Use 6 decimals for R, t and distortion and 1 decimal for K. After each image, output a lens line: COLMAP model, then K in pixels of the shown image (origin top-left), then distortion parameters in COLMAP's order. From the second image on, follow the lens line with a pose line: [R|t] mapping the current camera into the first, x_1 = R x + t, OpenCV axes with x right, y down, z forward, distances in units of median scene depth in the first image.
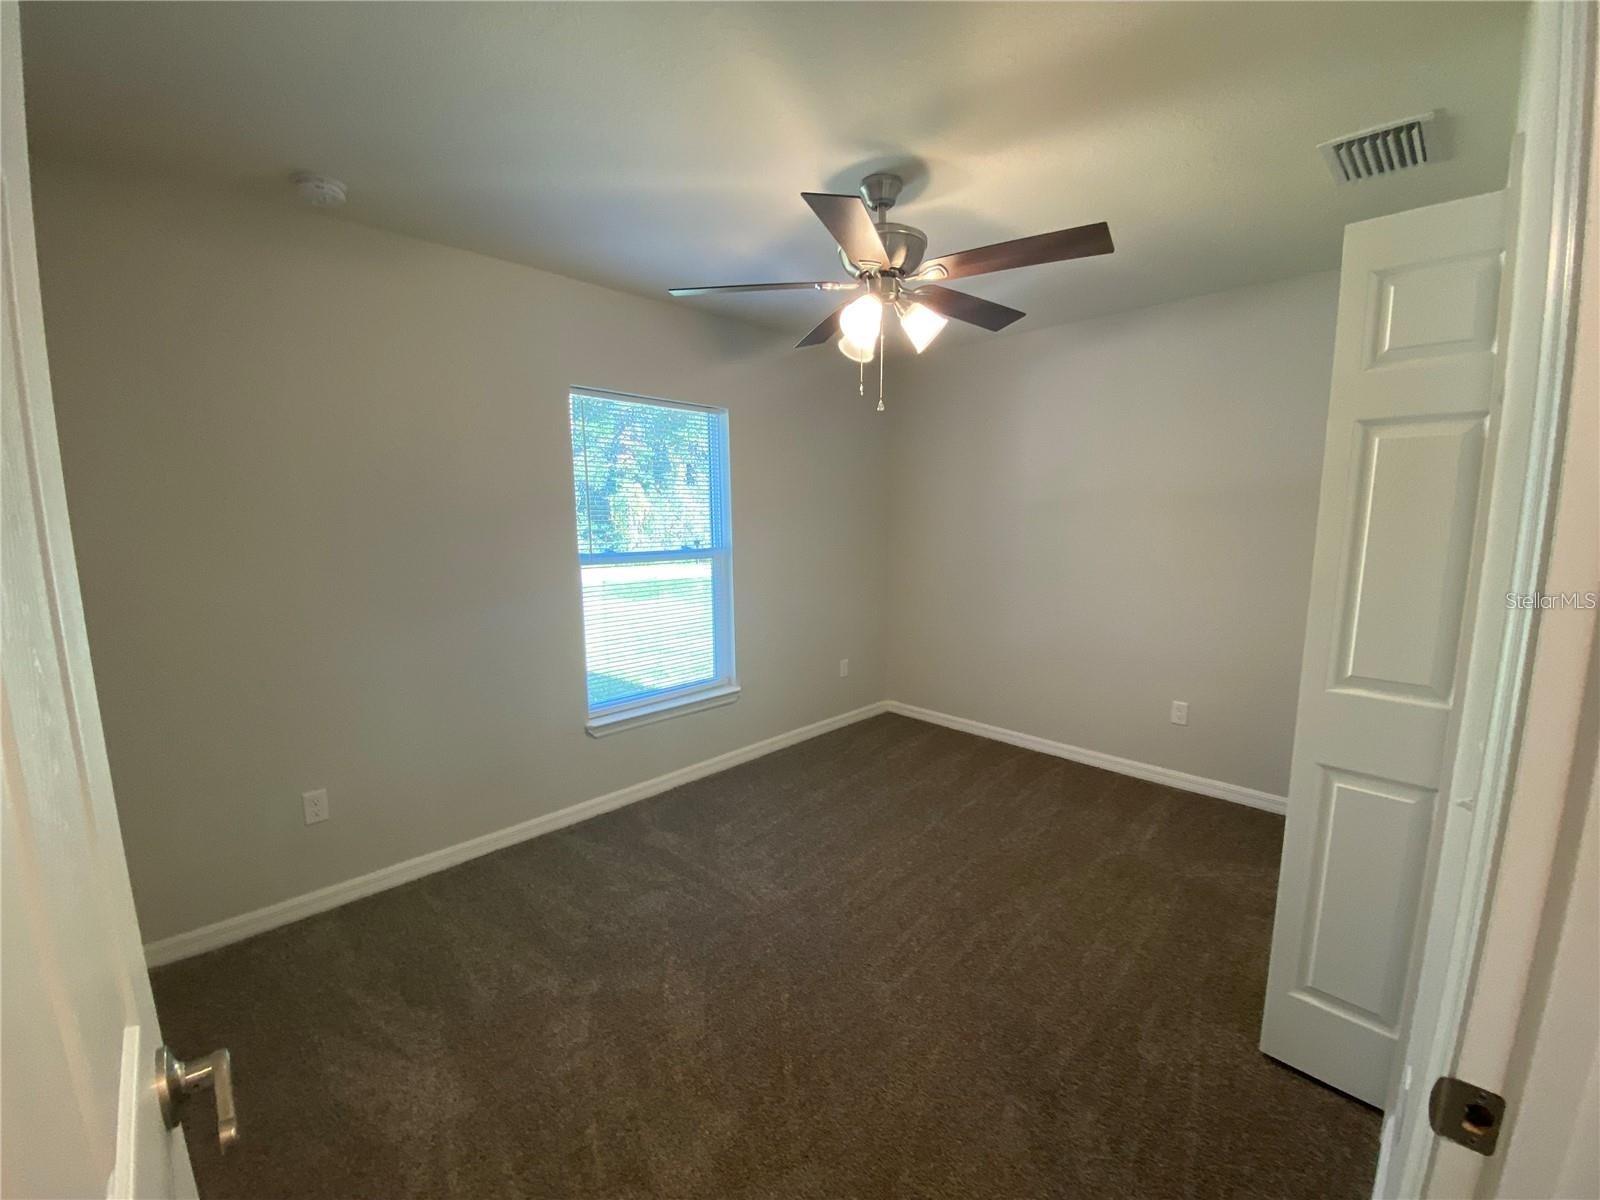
lens RADIAL K [[646.8, 0, 801.2], [0, 646.8, 609.0], [0, 0, 1]] dist [0.025905, -0.023304]
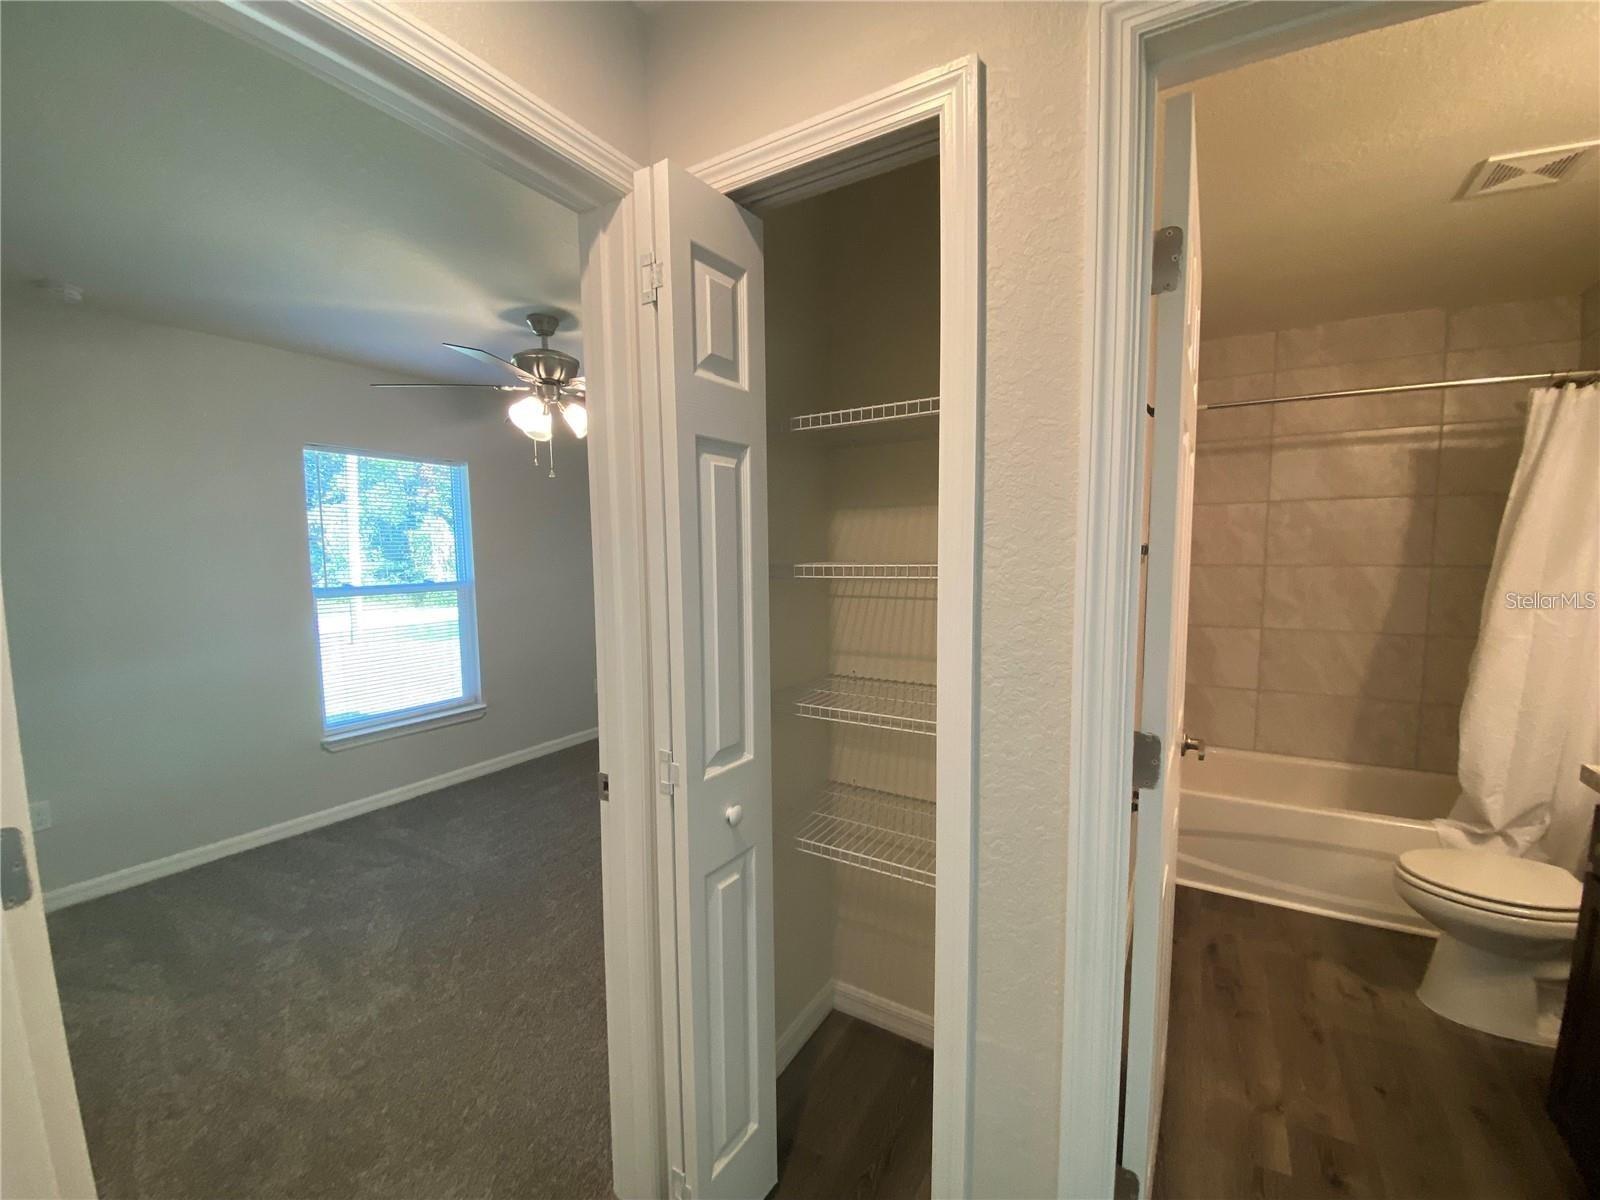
lens RADIAL K [[646.8, 0, 801.2], [0, 646.8, 609.0], [0, 0, 1]] dist [0.025905, -0.023304]
pose [[0.970030, -0.023291, 0.241866, 0.196861], [0.036560, 0.998054, -0.050516, 0.038288], [-0.240219, 0.057845, 0.968994, -0.291038]]
